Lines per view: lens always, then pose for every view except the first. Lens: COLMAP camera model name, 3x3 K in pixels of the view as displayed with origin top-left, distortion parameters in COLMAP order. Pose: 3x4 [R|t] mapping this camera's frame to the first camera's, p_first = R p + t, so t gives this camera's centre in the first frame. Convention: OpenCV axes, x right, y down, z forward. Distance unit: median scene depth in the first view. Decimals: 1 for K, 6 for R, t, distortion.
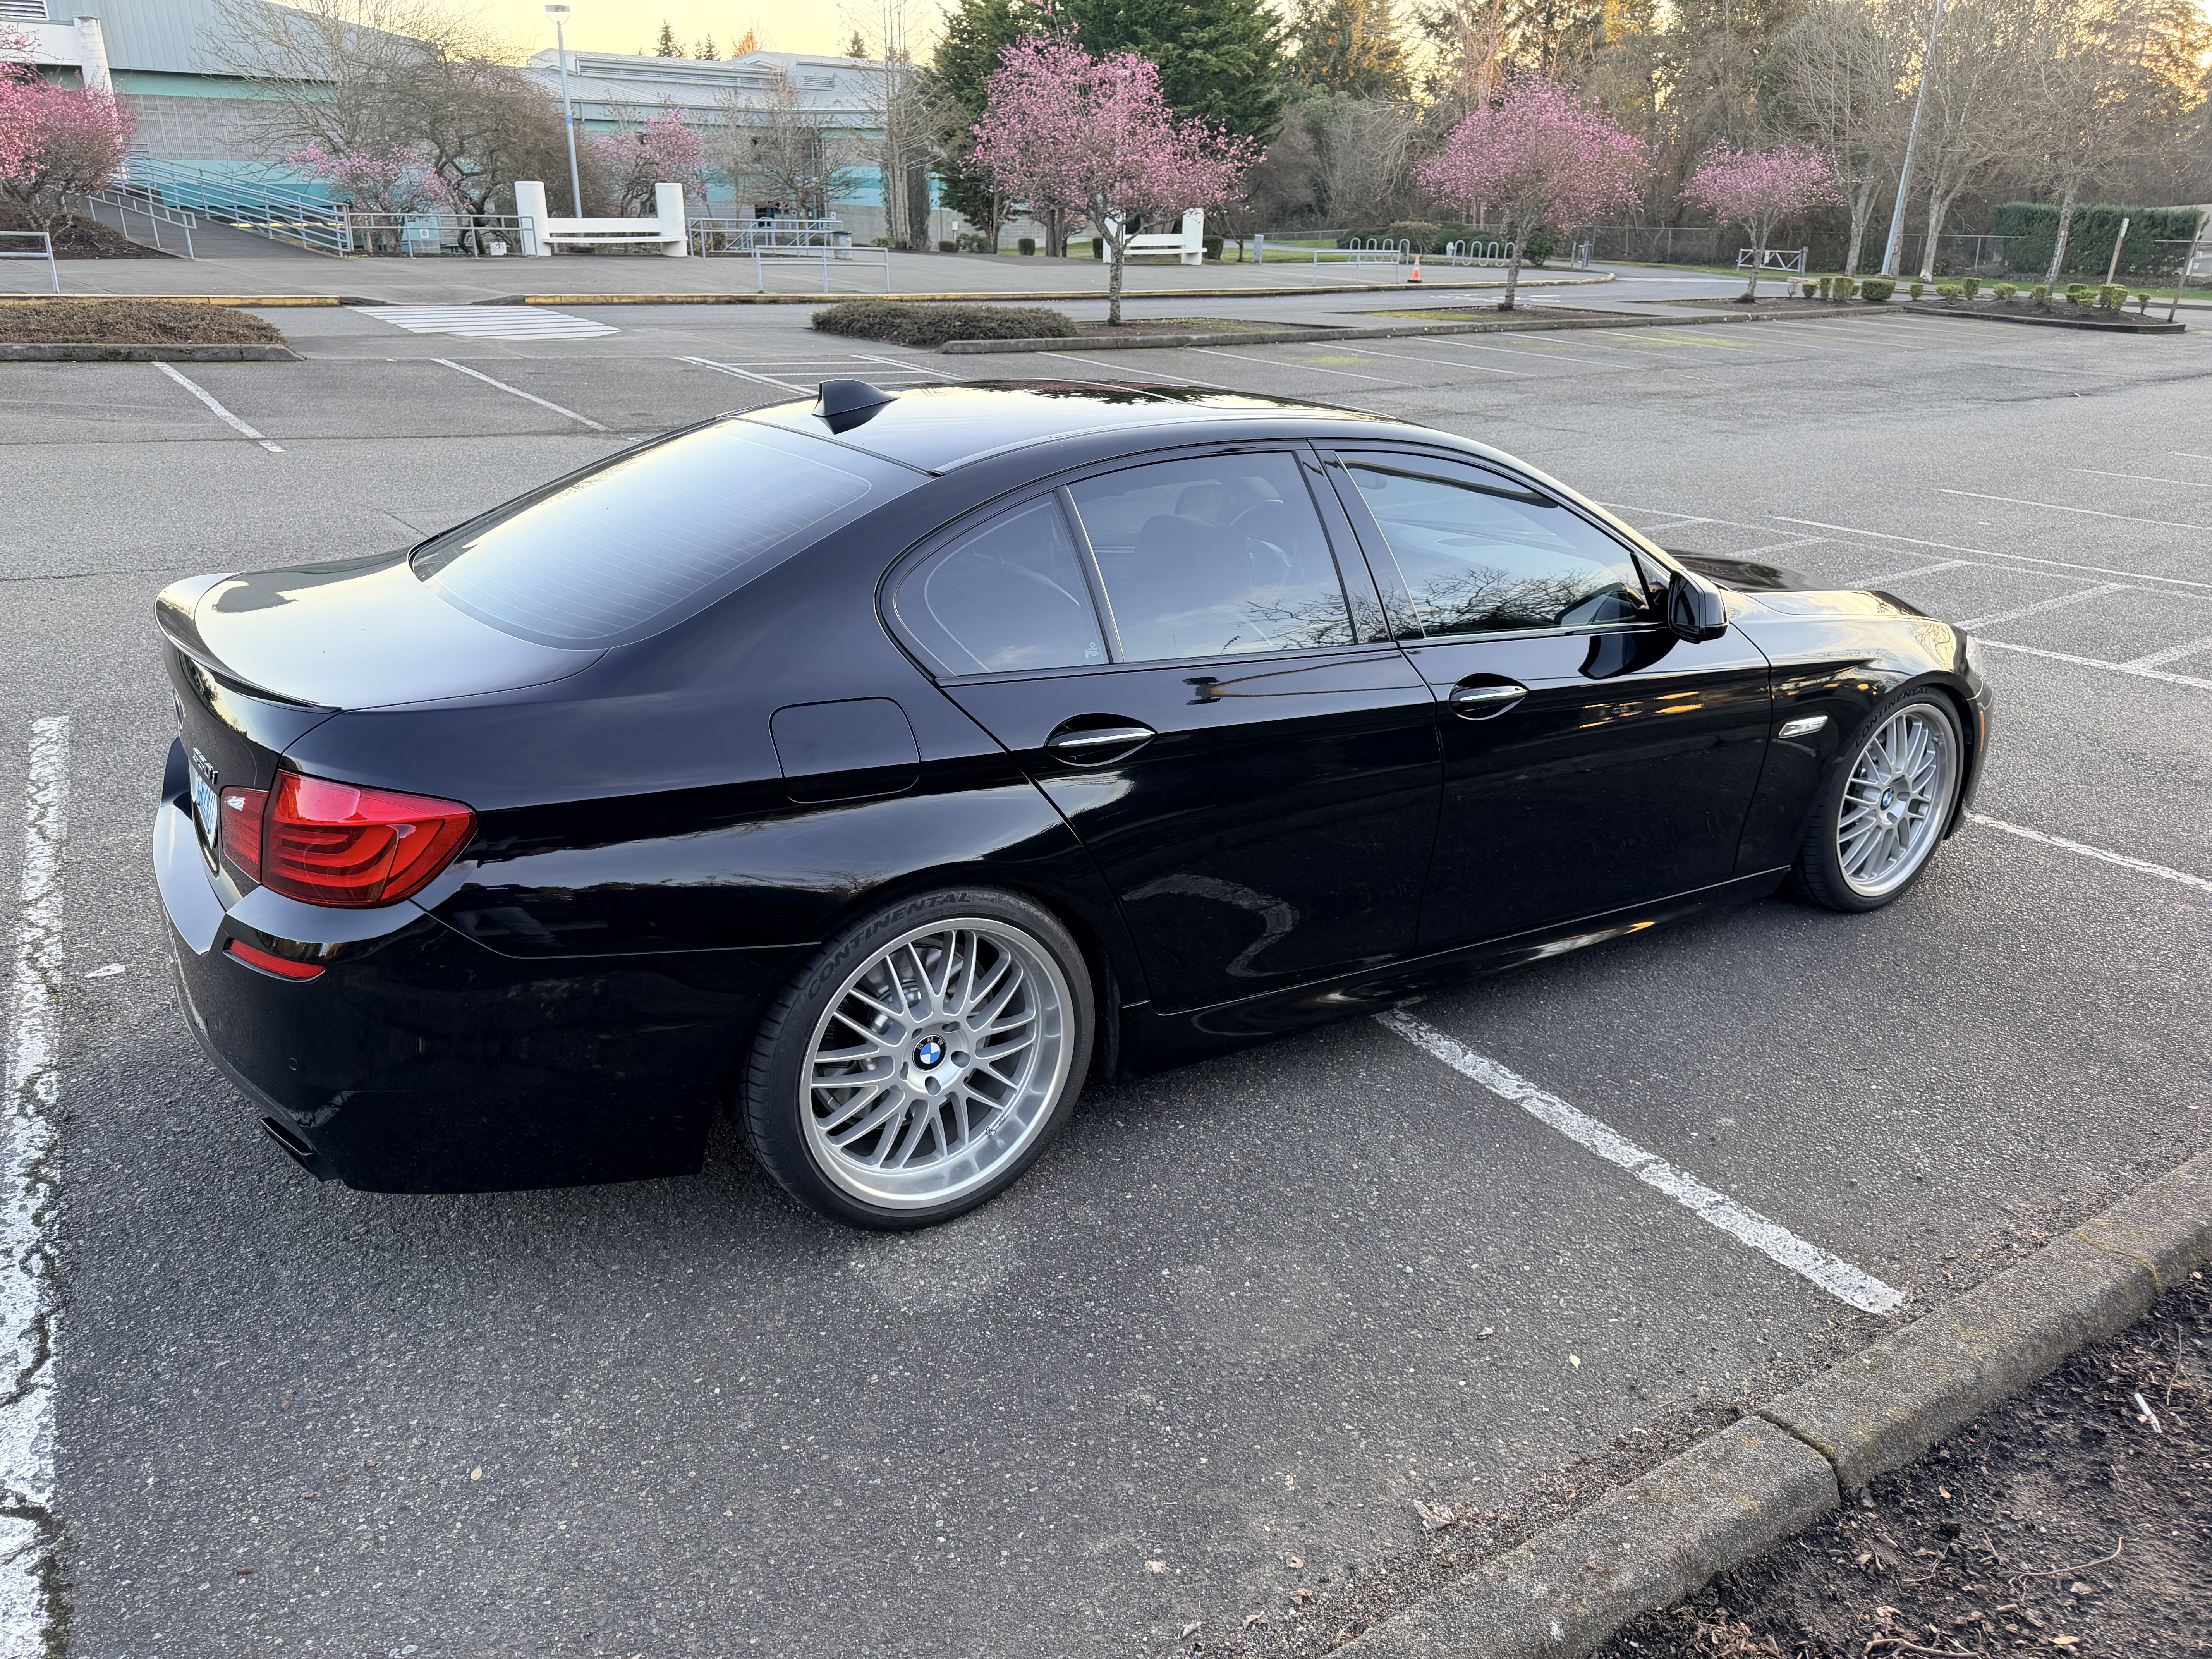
lens RADIAL K [[1576.2, 0, 1115.6], [0, 1576.2, 847.9], [0, 0, 1]] dist [0.047031, -0.054488]
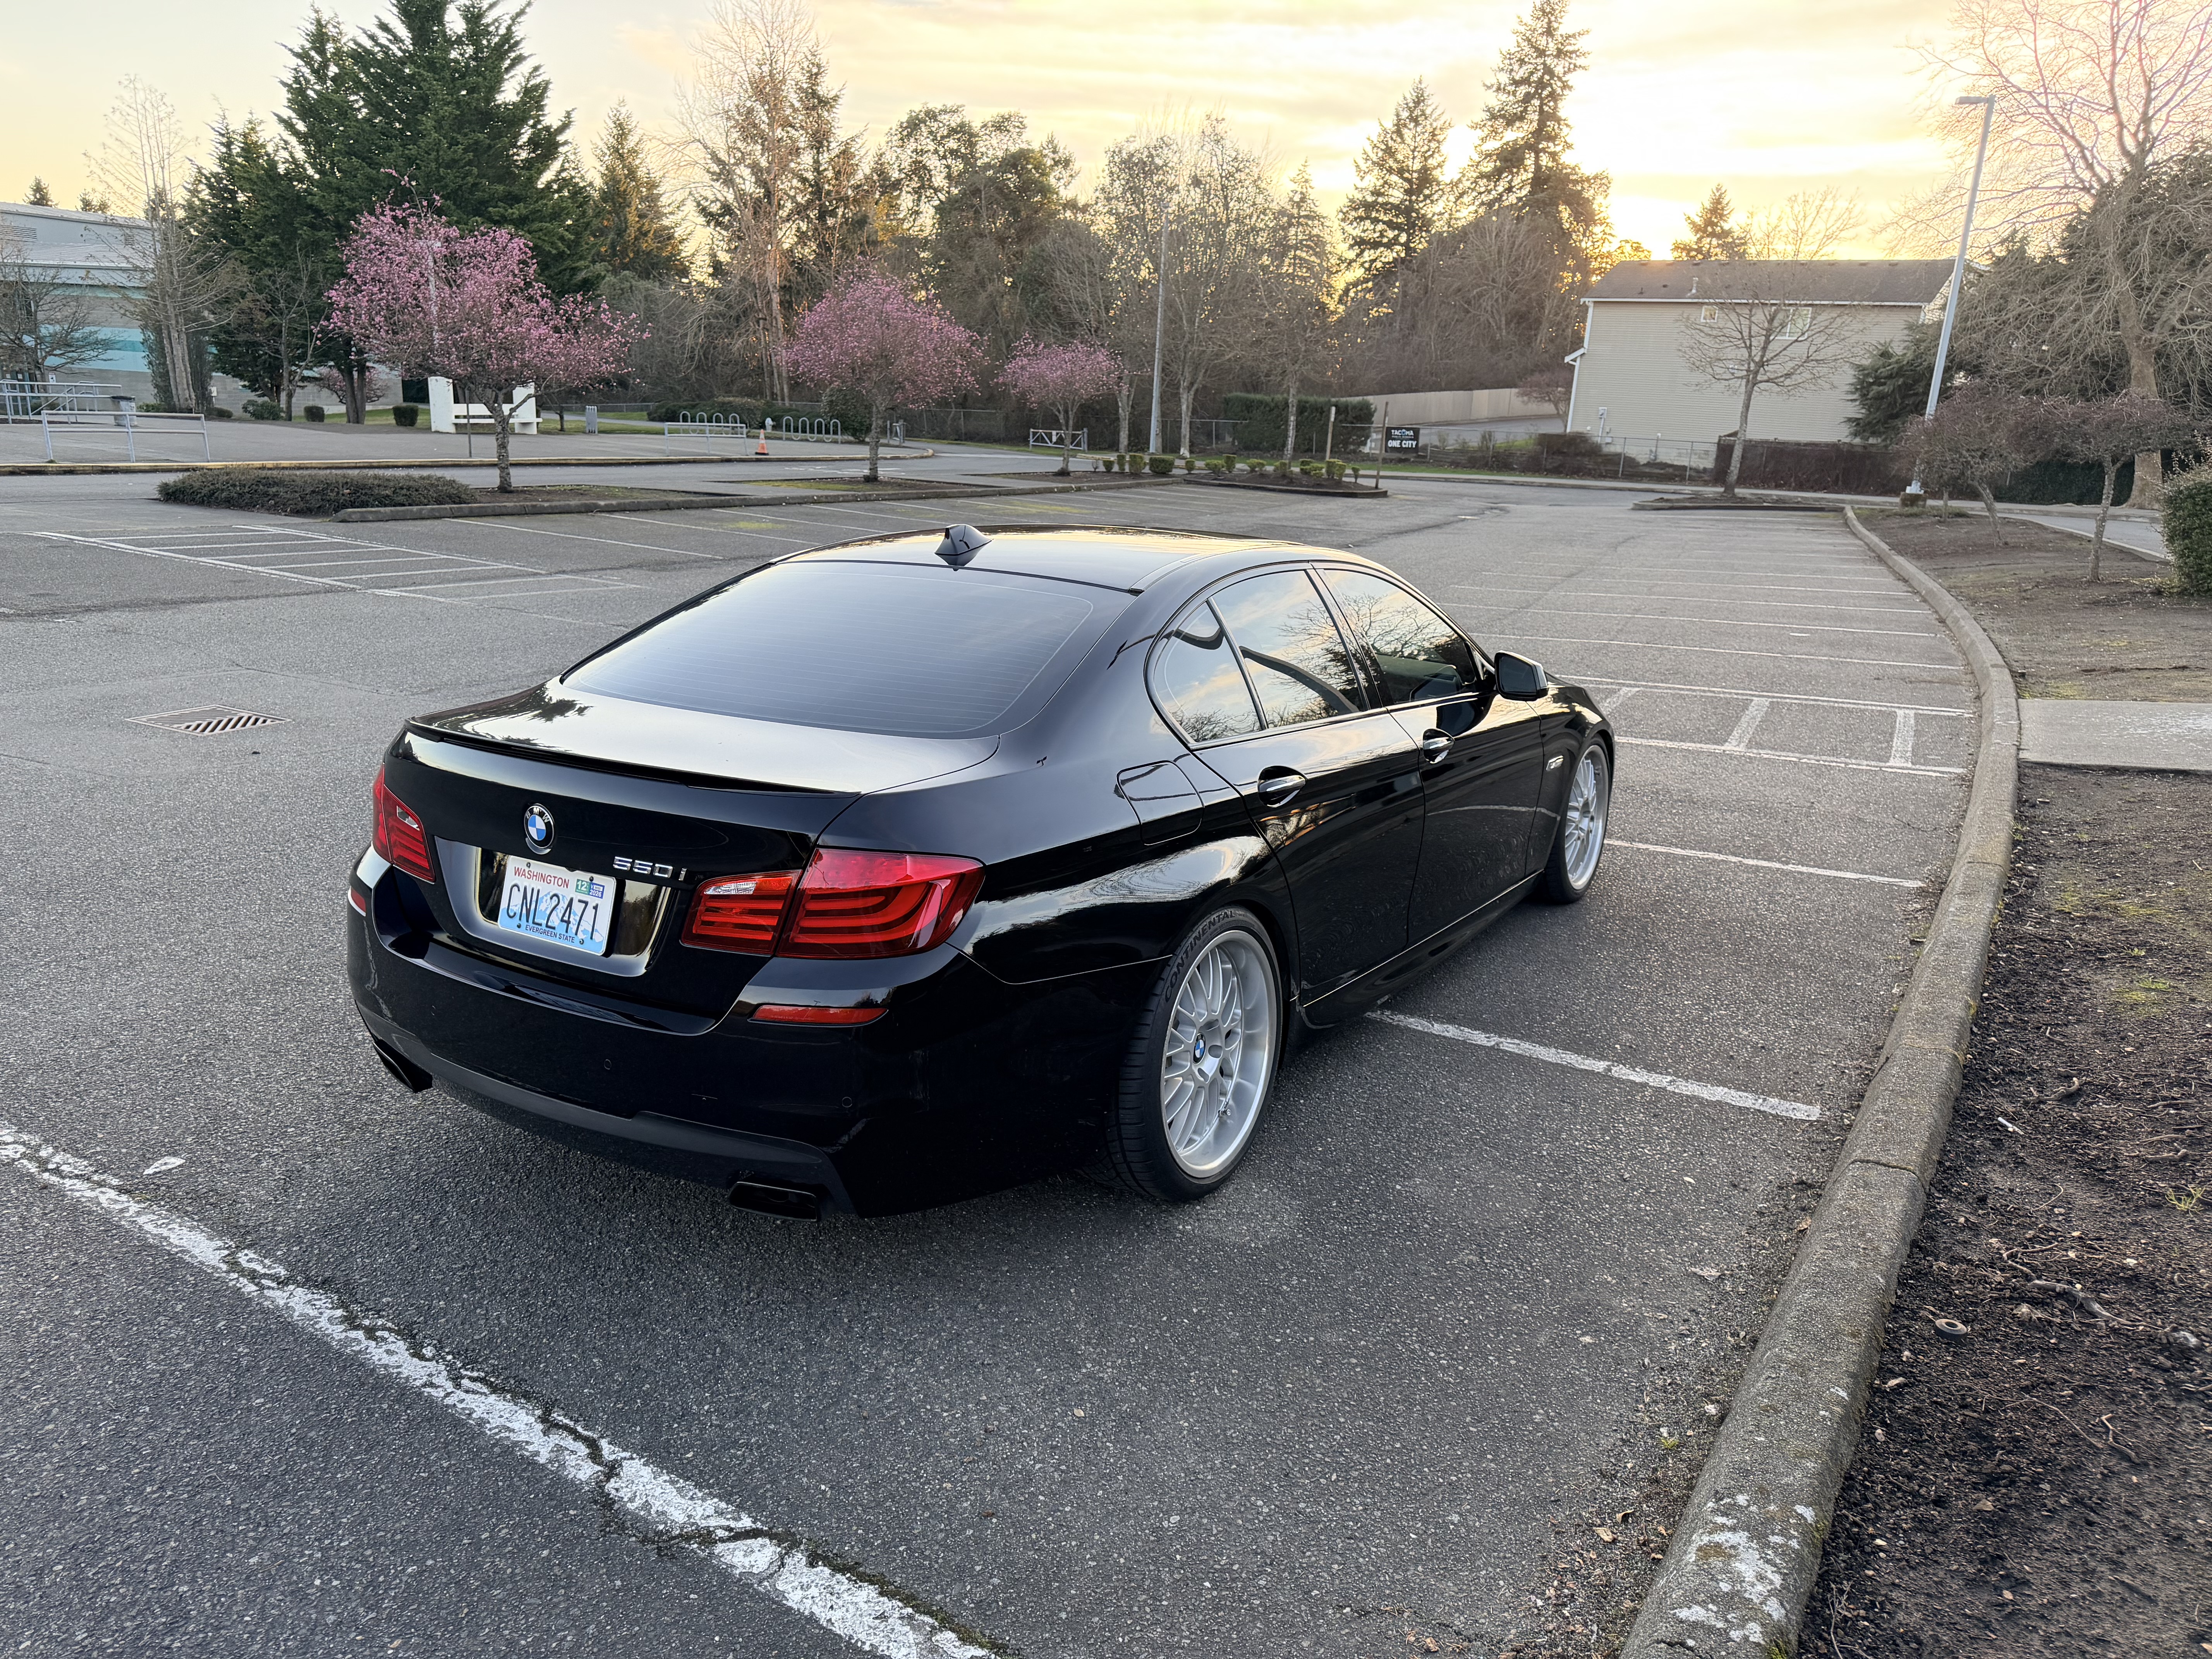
lens RADIAL K [[1576.2, 0, 1140.6], [0, 1576.2, 851.5], [0, 0, 1]] dist [0.047031, -0.054488]
pose [[0.904211, -0.101609, 0.414823, -0.056324], [0.141618, 0.987667, -0.066770, 0.004603], [-0.402922, 0.119120, 0.907449, -0.009764]]
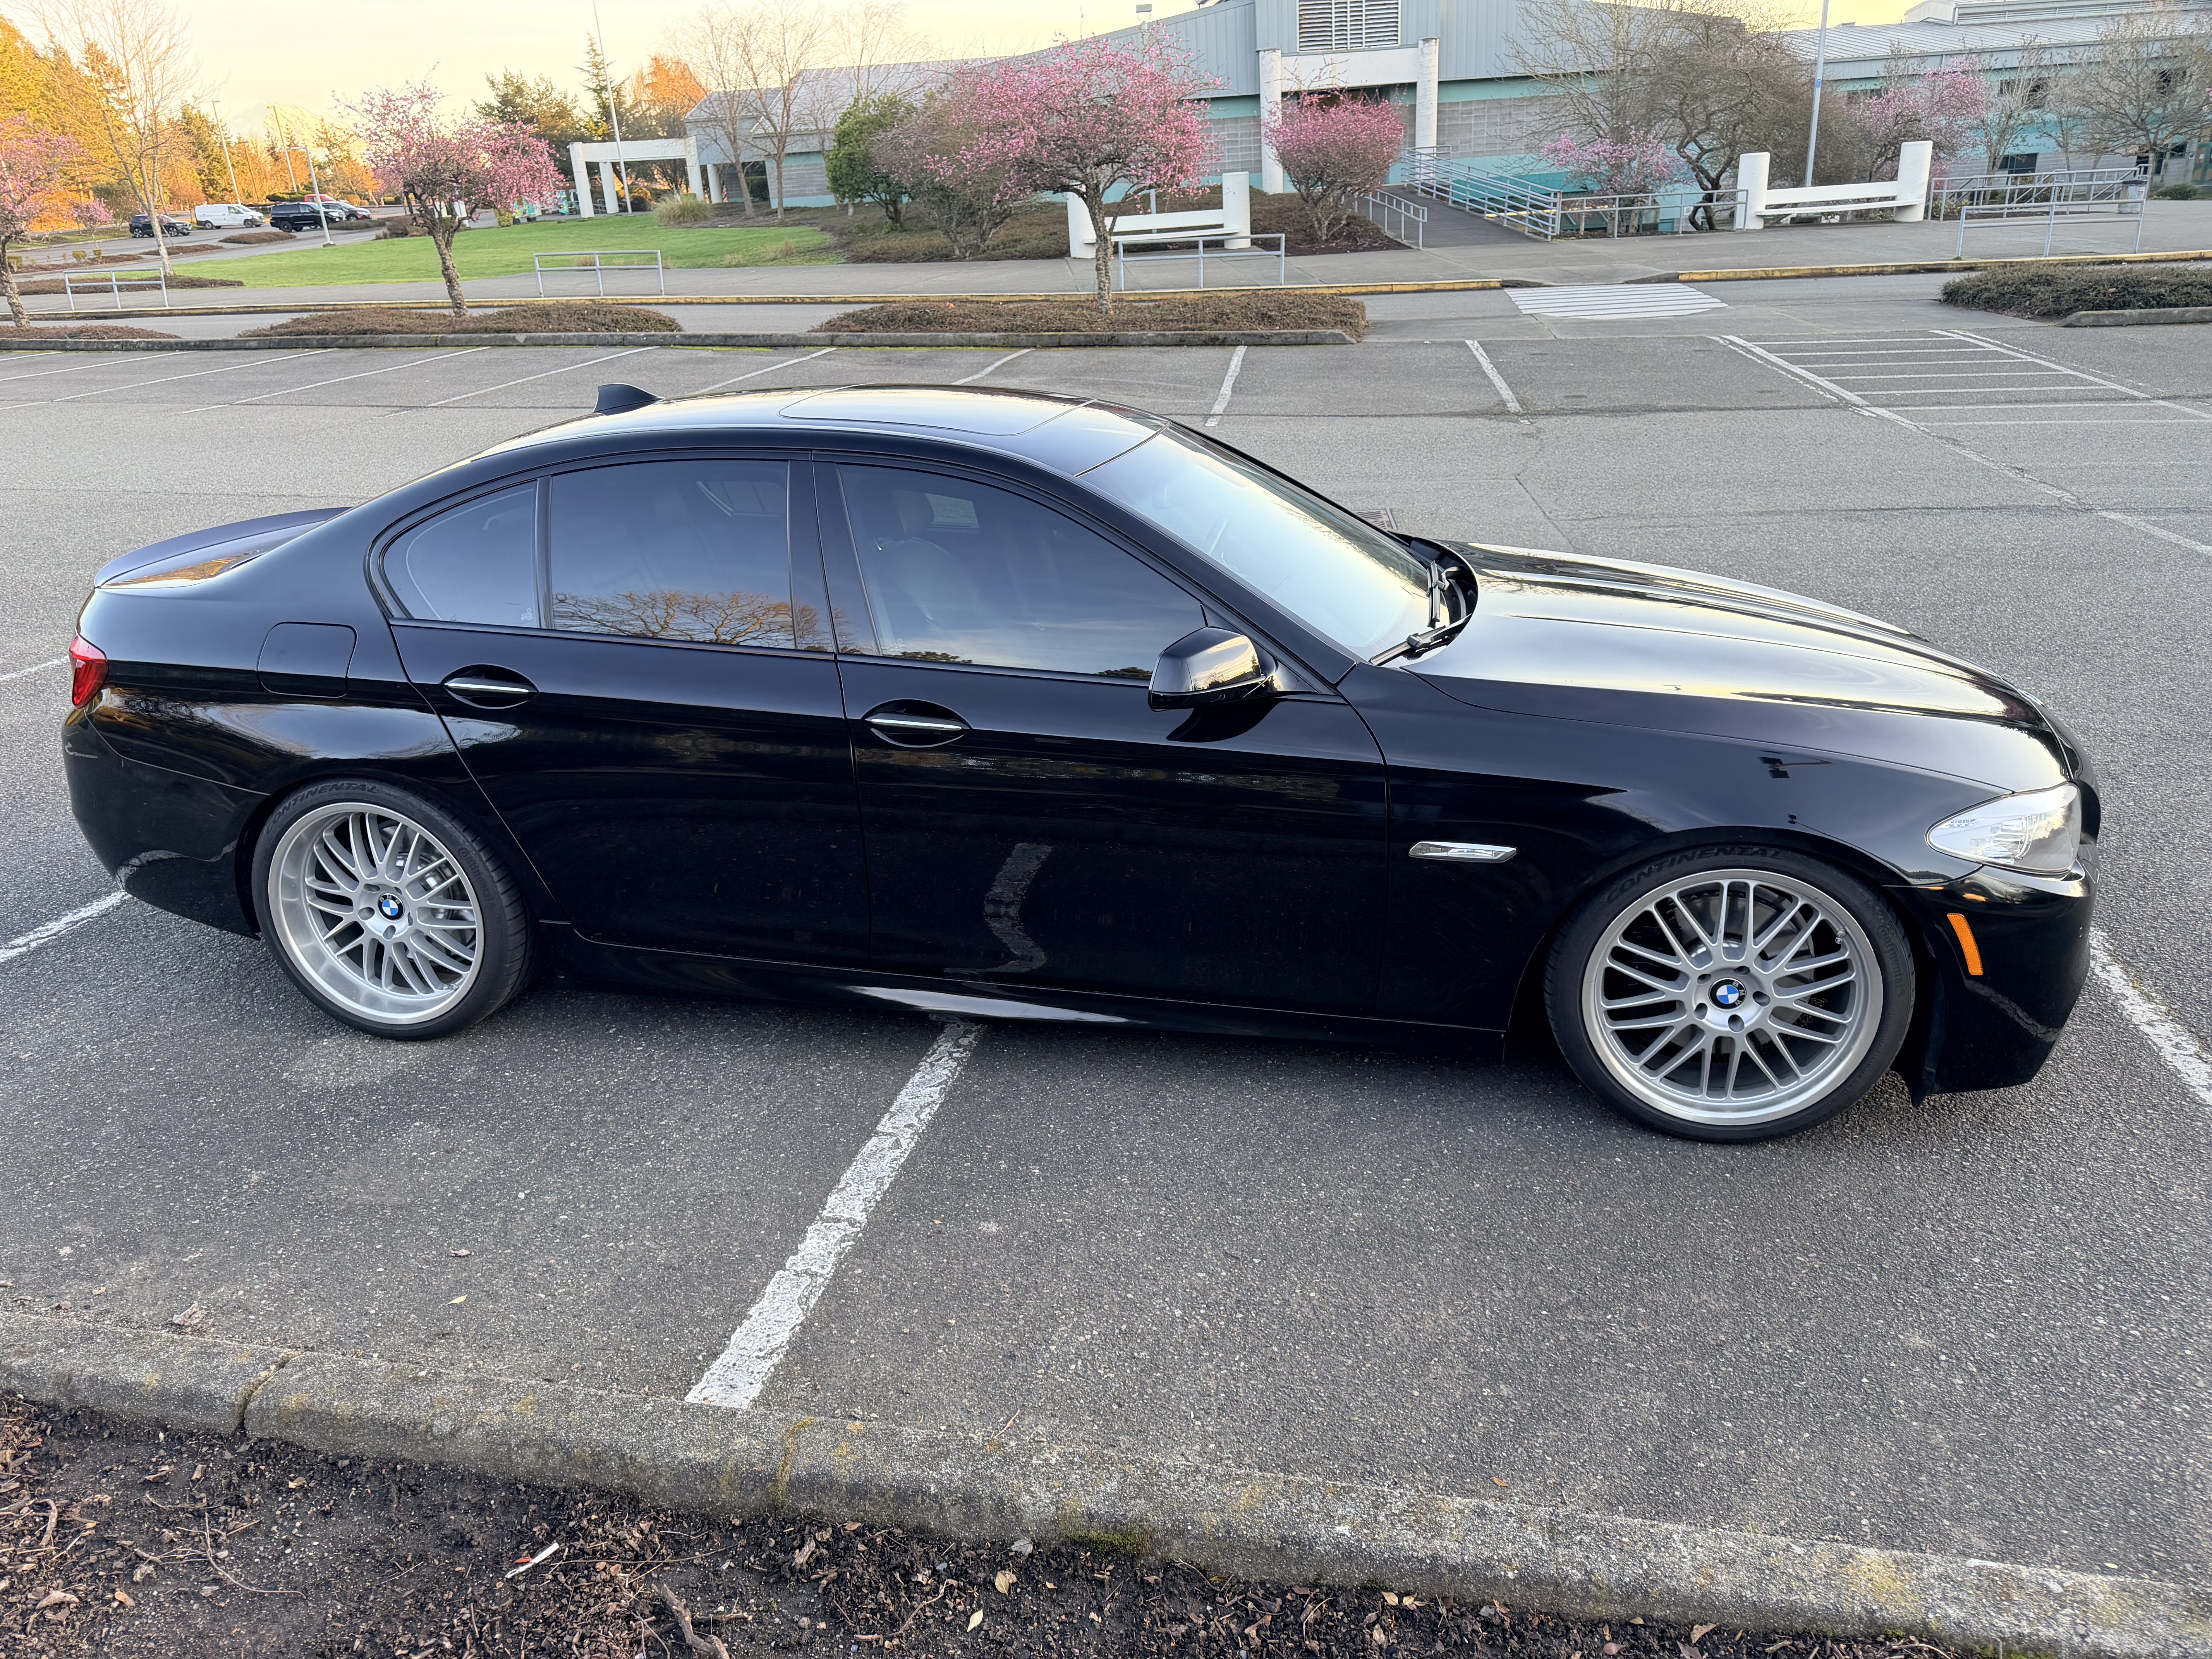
lens RADIAL K [[1576.2, 0, 1092.9], [0, 1576.2, 856.6], [0, 0, 1]] dist [0.047031, -0.054488]
pose [[0.699325, 0.221008, -0.679779, 0.100396], [-0.206830, 0.972884, 0.103524, -0.014189], [0.684227, 0.068202, 0.726073, 0.037888]]
